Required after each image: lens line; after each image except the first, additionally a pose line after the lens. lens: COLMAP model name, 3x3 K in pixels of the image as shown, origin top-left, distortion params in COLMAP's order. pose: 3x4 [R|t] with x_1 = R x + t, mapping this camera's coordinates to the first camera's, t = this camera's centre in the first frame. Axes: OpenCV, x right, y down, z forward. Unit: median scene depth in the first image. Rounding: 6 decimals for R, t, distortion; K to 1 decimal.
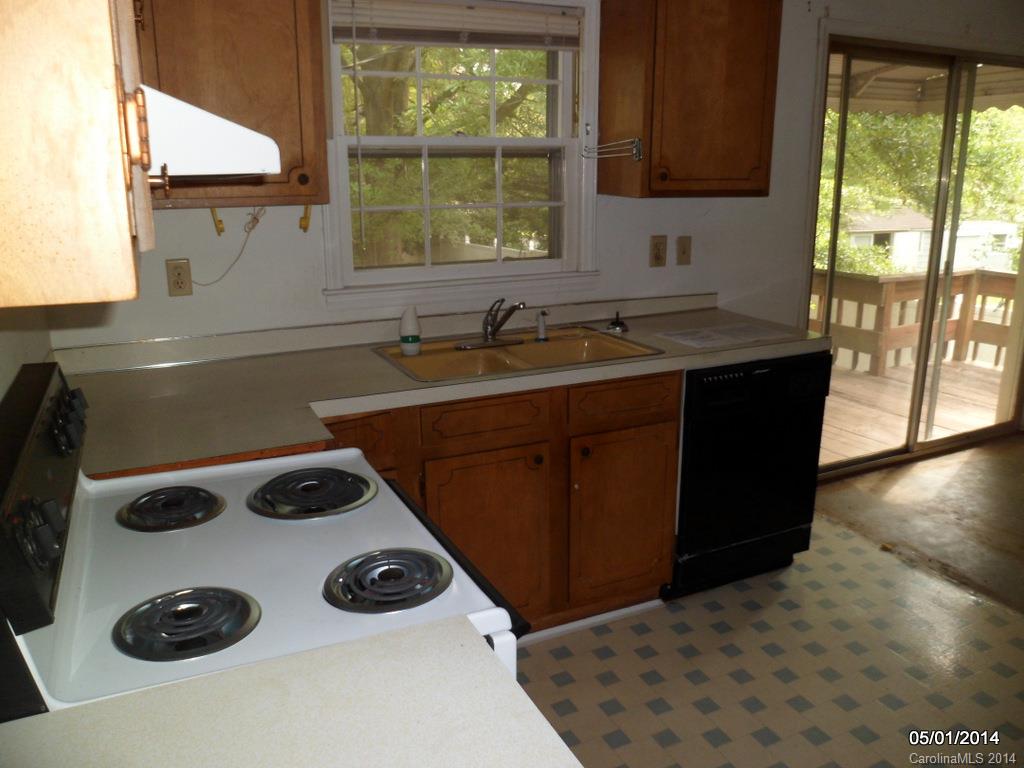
lens RADIAL K [[785.8, 0, 512.0], [0, 785.8, 384.0], [0, 0, 1]] dist [-0.093048, 0.002023]
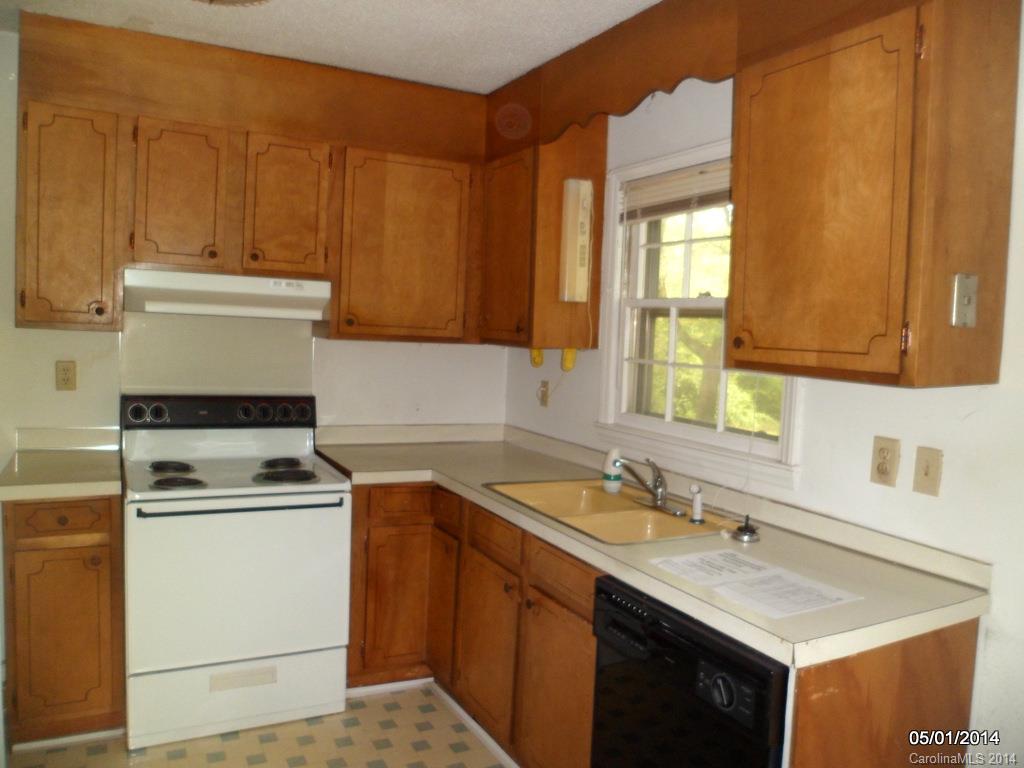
lens RADIAL K [[785.8, 0, 512.0], [0, 785.8, 384.0], [0, 0, 1]] dist [-0.093048, 0.002023]
pose [[0.034493, 0.083407, -0.995918, 0.882171], [-0.302296, 0.950702, 0.069151, -0.197063], [0.952590, 0.298677, 0.058006, 0.701878]]
